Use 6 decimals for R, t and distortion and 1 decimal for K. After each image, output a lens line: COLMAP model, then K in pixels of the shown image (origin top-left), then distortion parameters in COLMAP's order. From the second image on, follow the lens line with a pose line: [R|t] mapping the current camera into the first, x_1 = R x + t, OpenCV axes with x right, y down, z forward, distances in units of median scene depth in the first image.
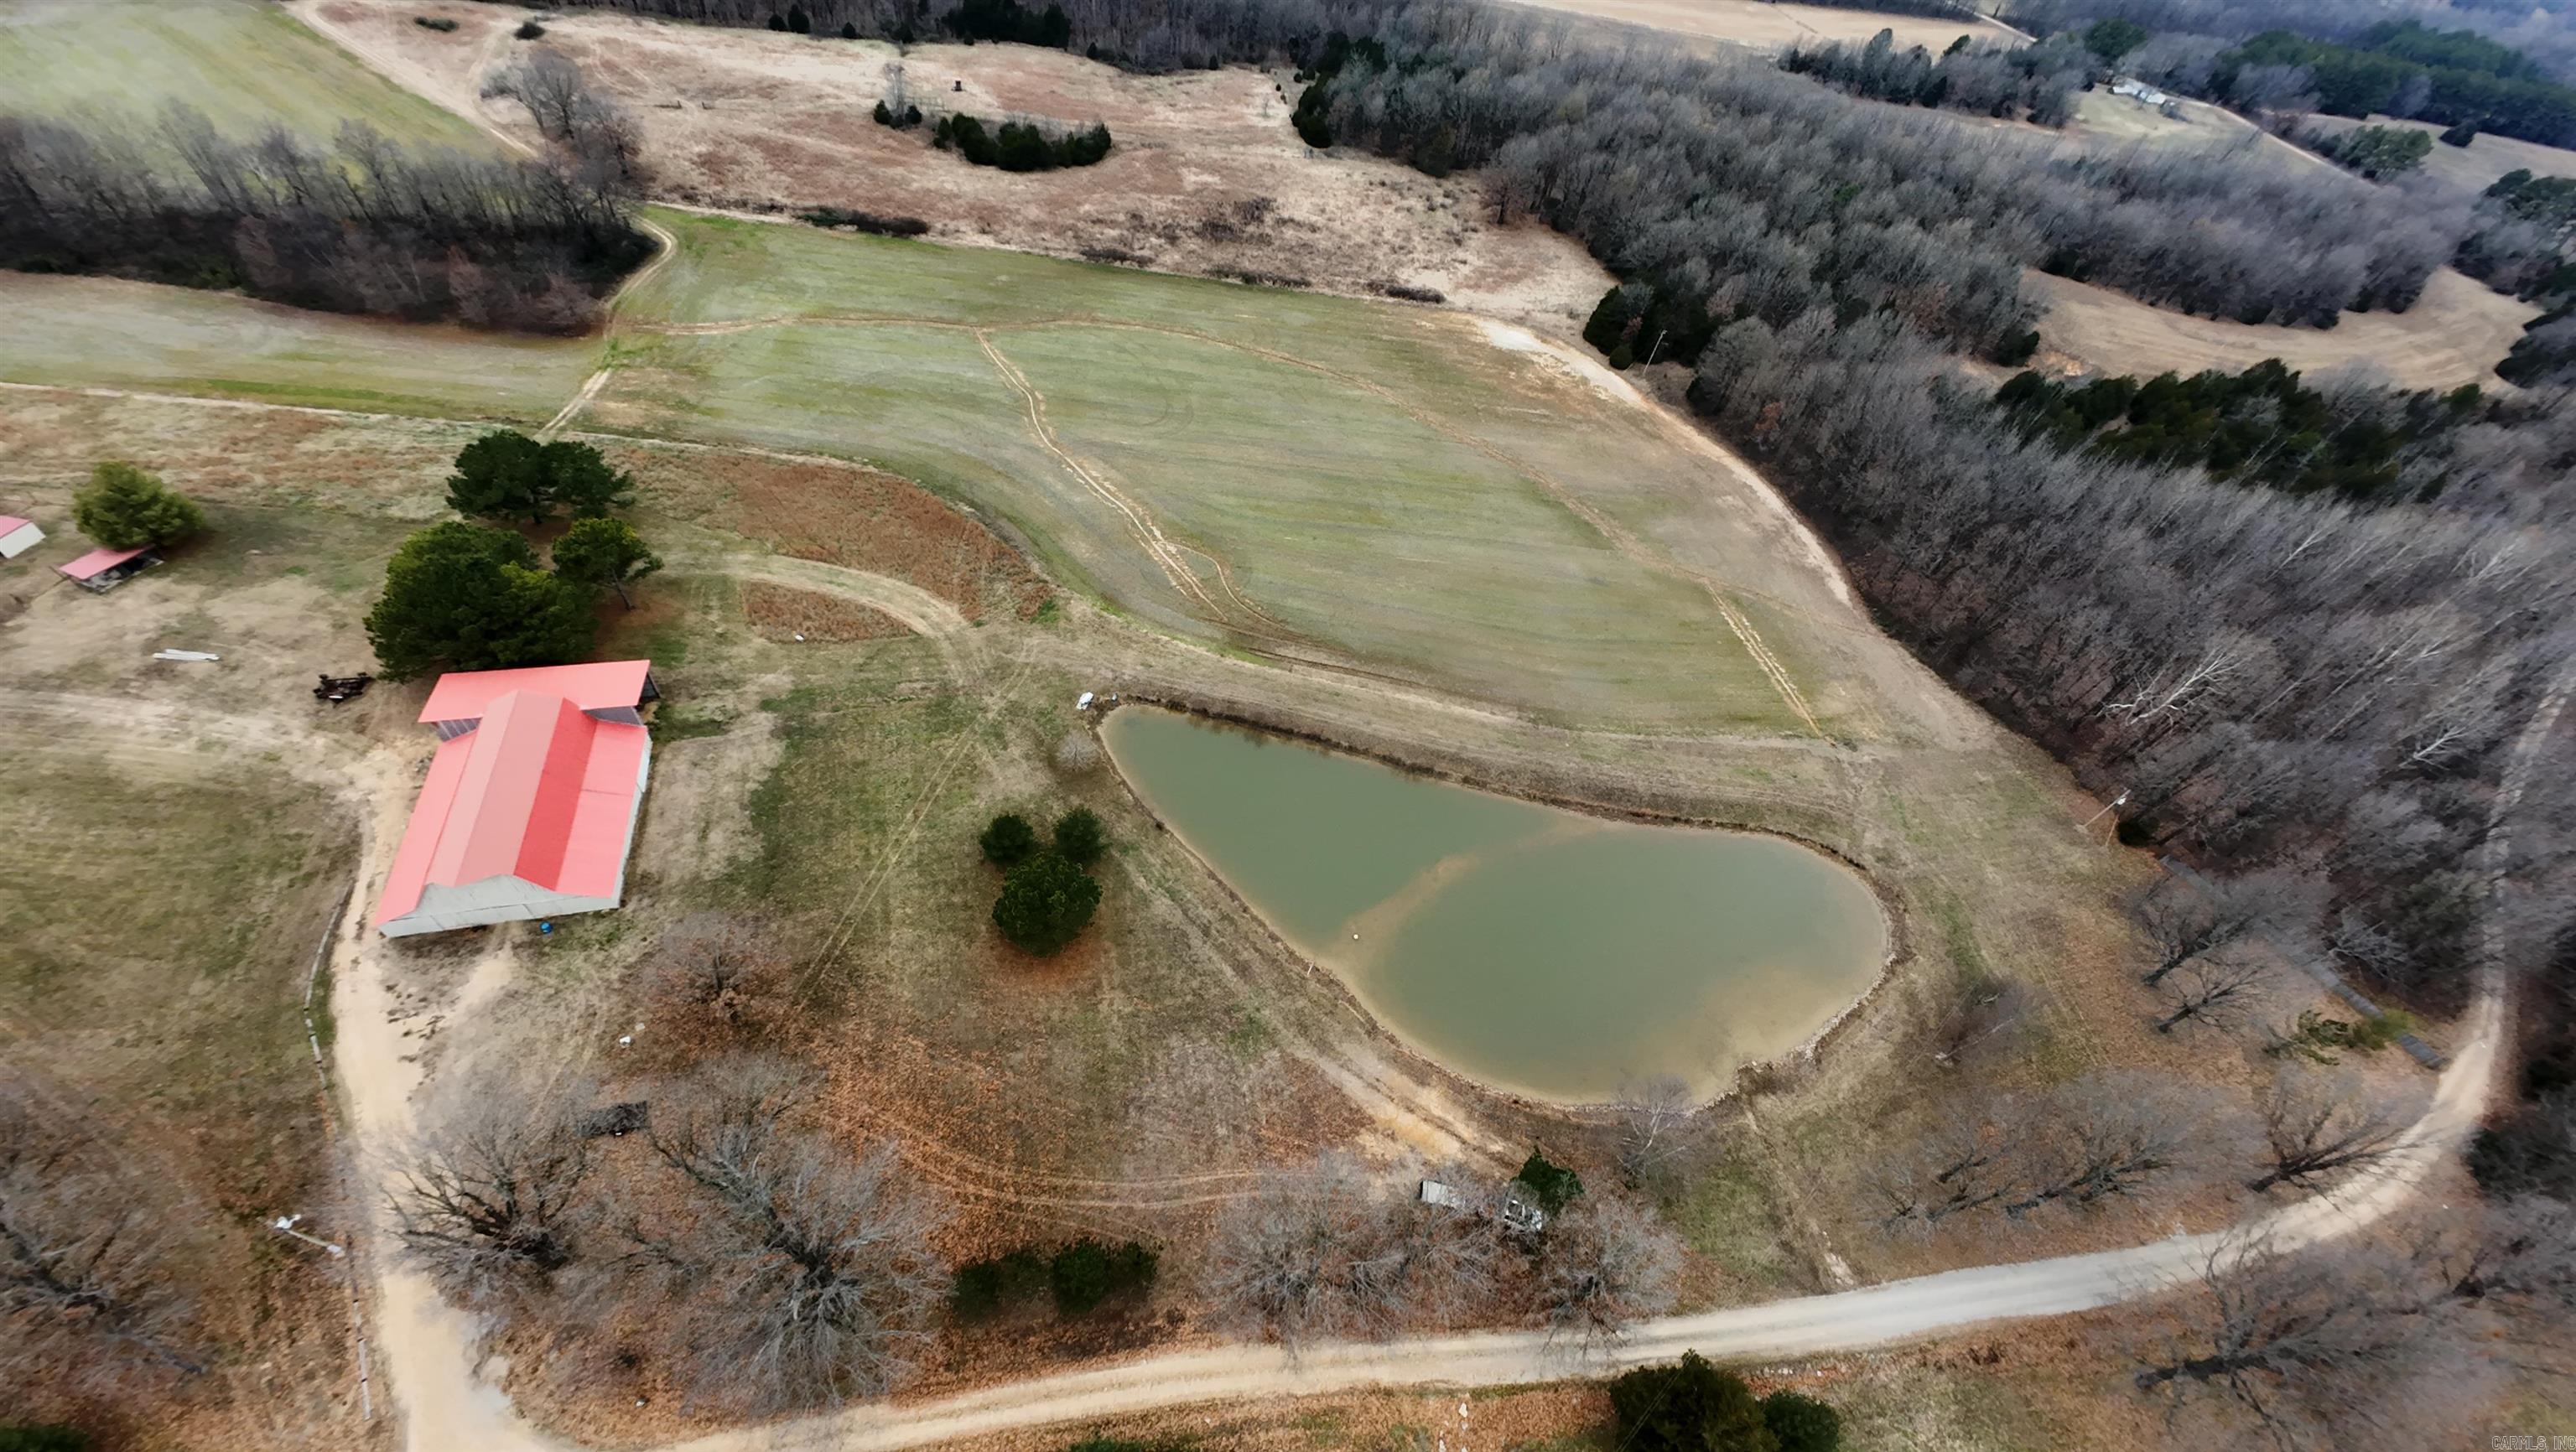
lens RADIAL K [[1006.1, 0, 1289.1], [0, 1006.1, 730.8], [0, 0, 1]] dist [-0.001406, 0.001935]
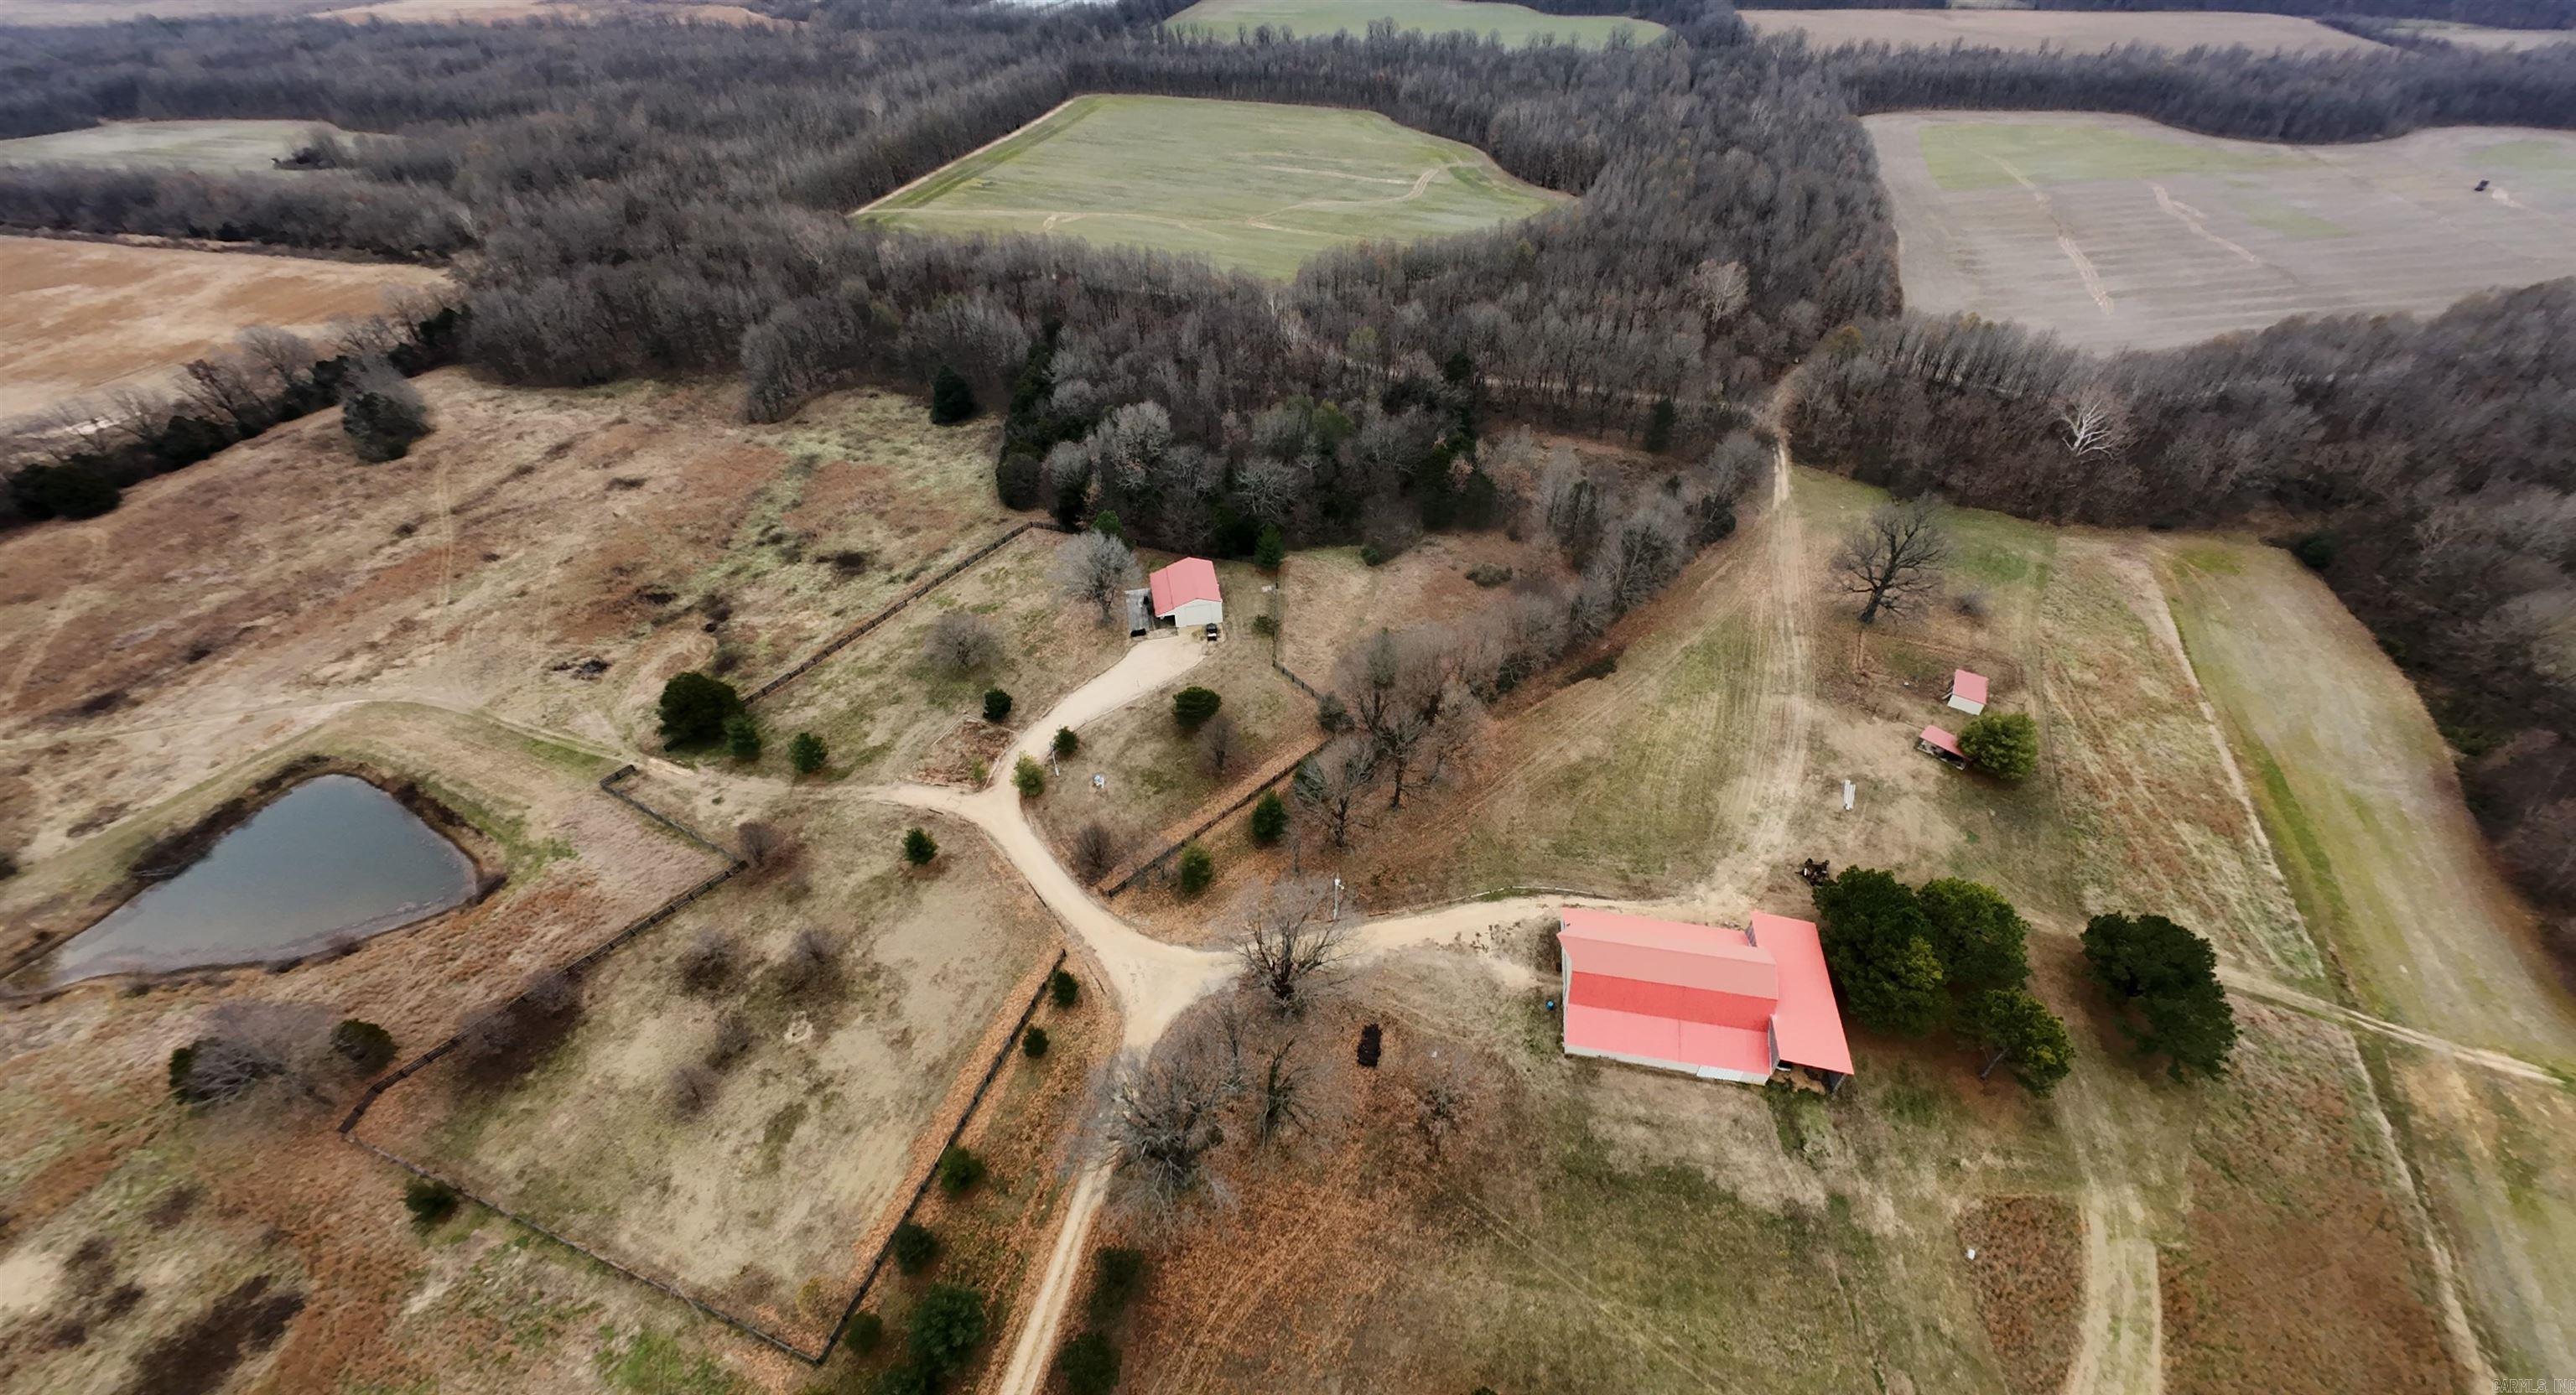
lens RADIAL K [[1002.3, 0, 1286.6], [0, 1002.3, 674.2], [0, 0, 1]] dist [0.000852, 0.000936]
pose [[-0.414859, 0.483074, -0.771059, 0.116651], [-0.701647, 0.369680, 0.609121, -0.350380], [0.579295, 0.793711, 0.185582, 0.179269]]
